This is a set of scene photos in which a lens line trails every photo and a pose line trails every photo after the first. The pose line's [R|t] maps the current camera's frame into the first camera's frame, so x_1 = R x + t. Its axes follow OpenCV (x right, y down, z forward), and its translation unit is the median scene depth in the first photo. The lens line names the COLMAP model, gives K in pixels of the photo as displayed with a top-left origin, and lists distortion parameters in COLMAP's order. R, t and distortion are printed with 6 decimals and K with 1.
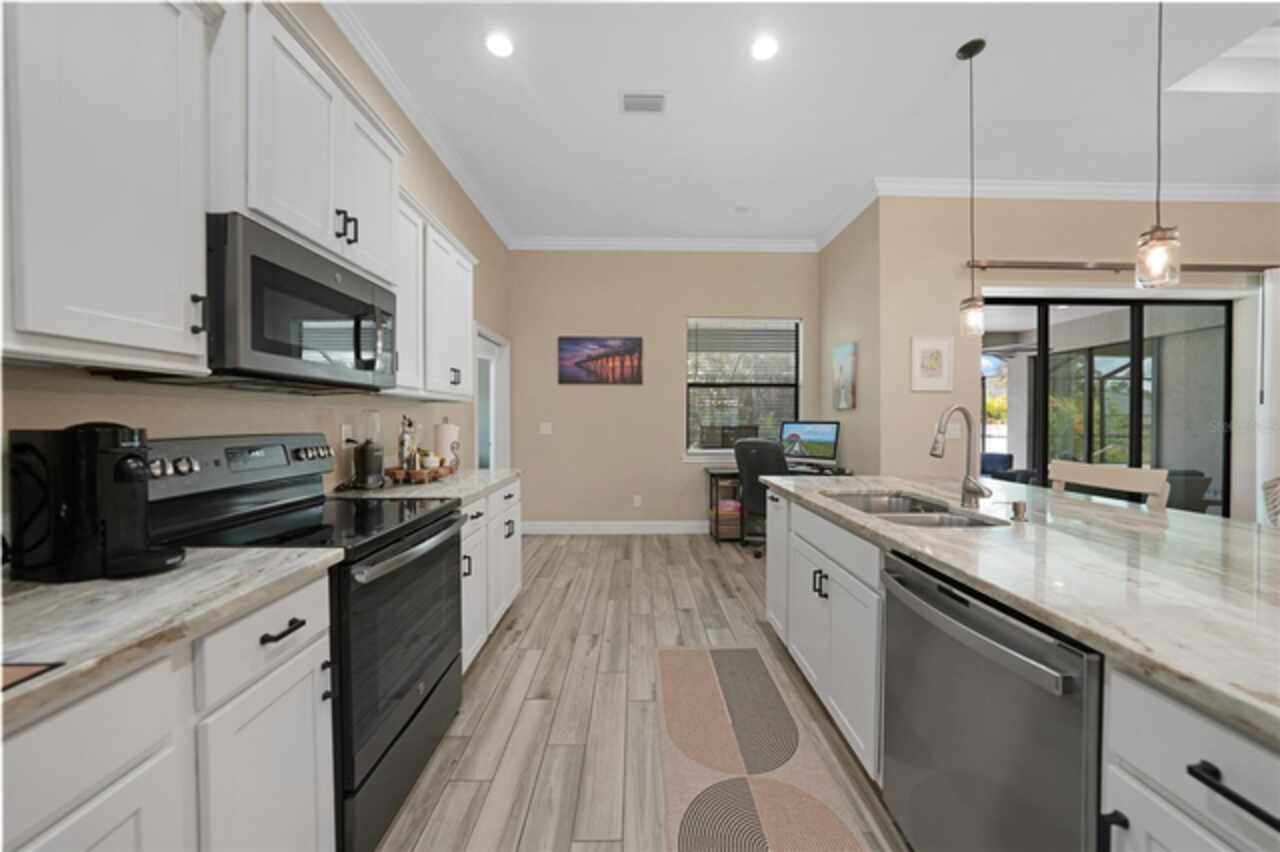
lens RADIAL K [[438.9, 0, 639.6], [0, 438.9, 419.2], [0, 0, 1]] dist [-0.021684, 0.002588]
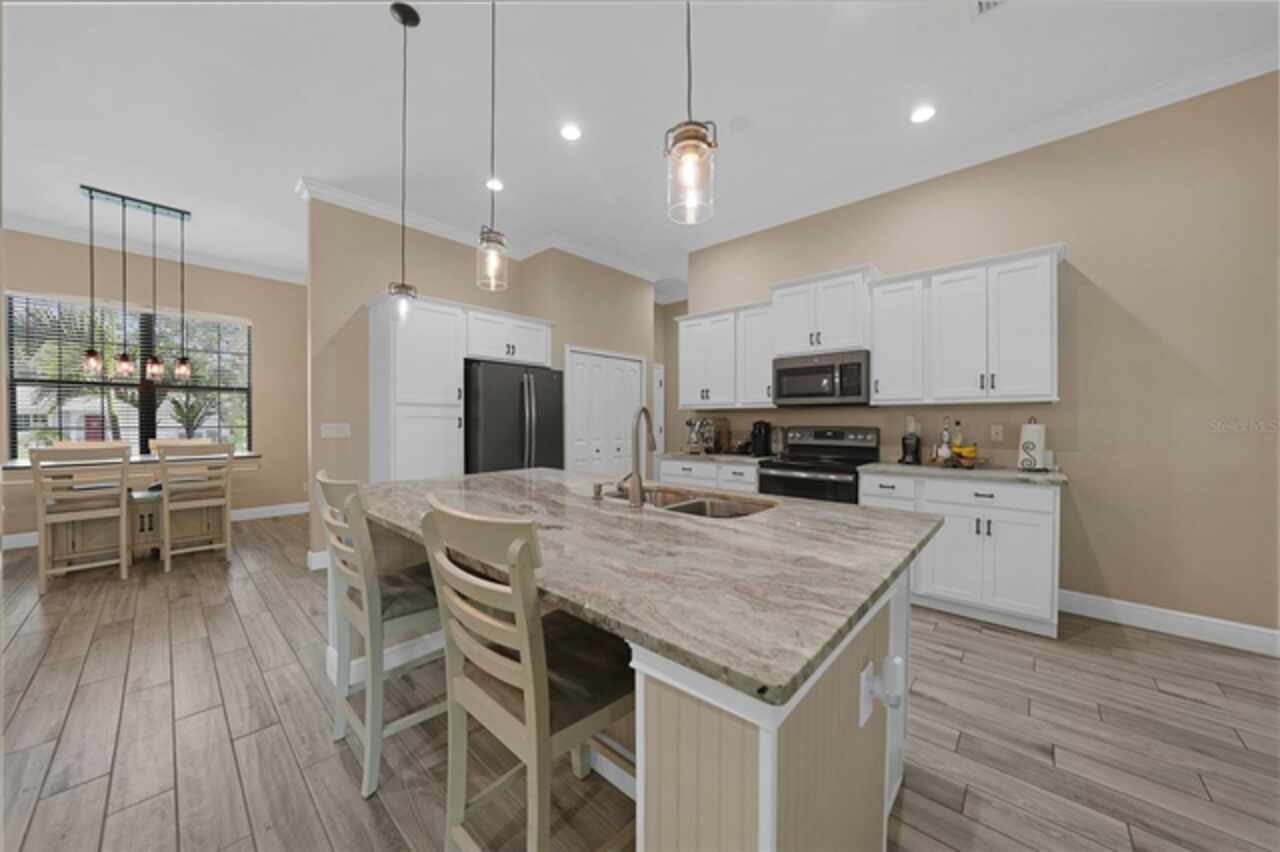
lens RADIAL K [[438.9, 0, 646.9], [0, 438.9, 424.6], [0, 0, 1]] dist [-0.021684, 0.002588]
pose [[-0.673275, 0.010169, -0.739322, 0.952624], [0.003532, 0.999938, 0.010537, -0.001866], [0.739384, 0.004483, -0.673269, 1.077932]]
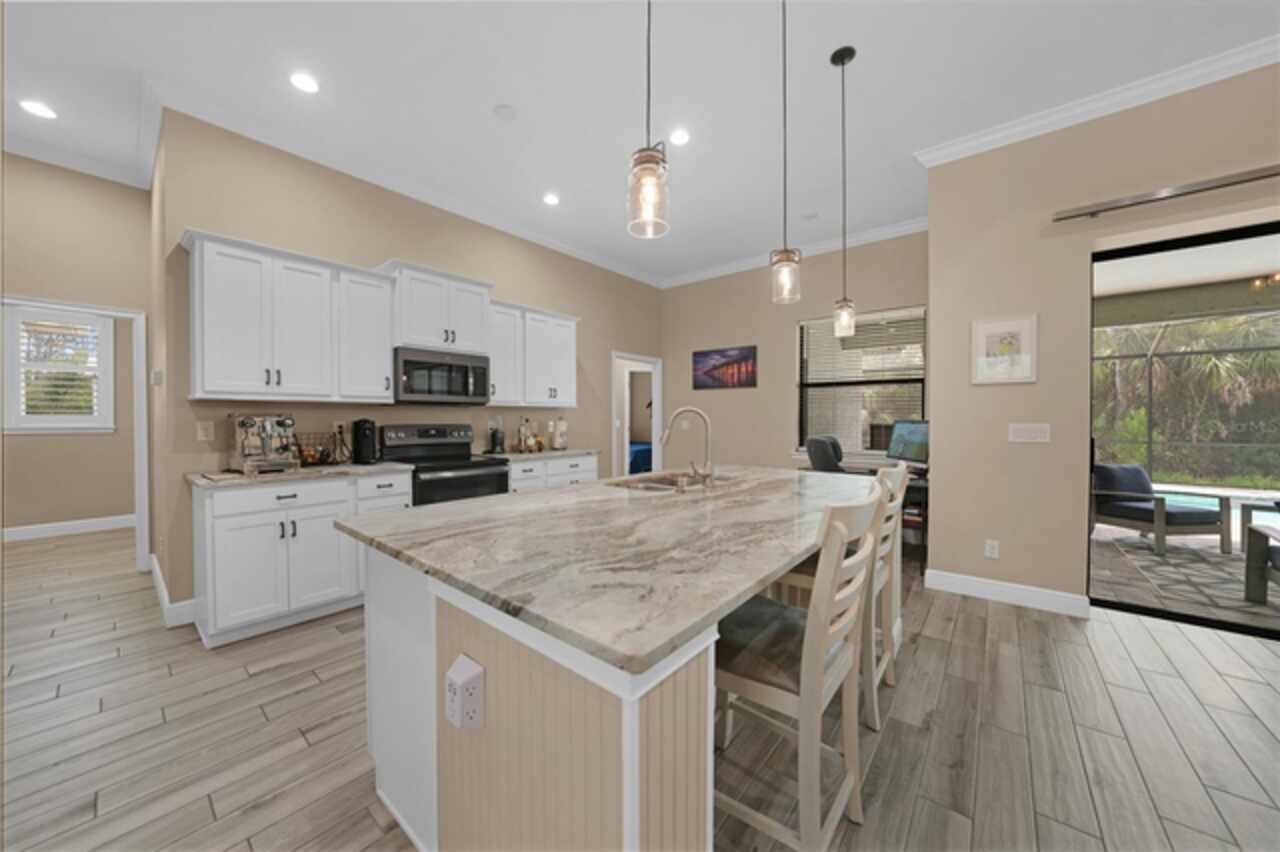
lens RADIAL K [[438.9, 0, 650.4], [0, 438.9, 423.7], [0, 0, 1]] dist [-0.021684, 0.002588]
pose [[0.774297, 0.006036, -0.632794, 0.927090], [0.001754, 0.999930, 0.011684, 0.002523], [0.632820, -0.010156, 0.774232, -0.082151]]
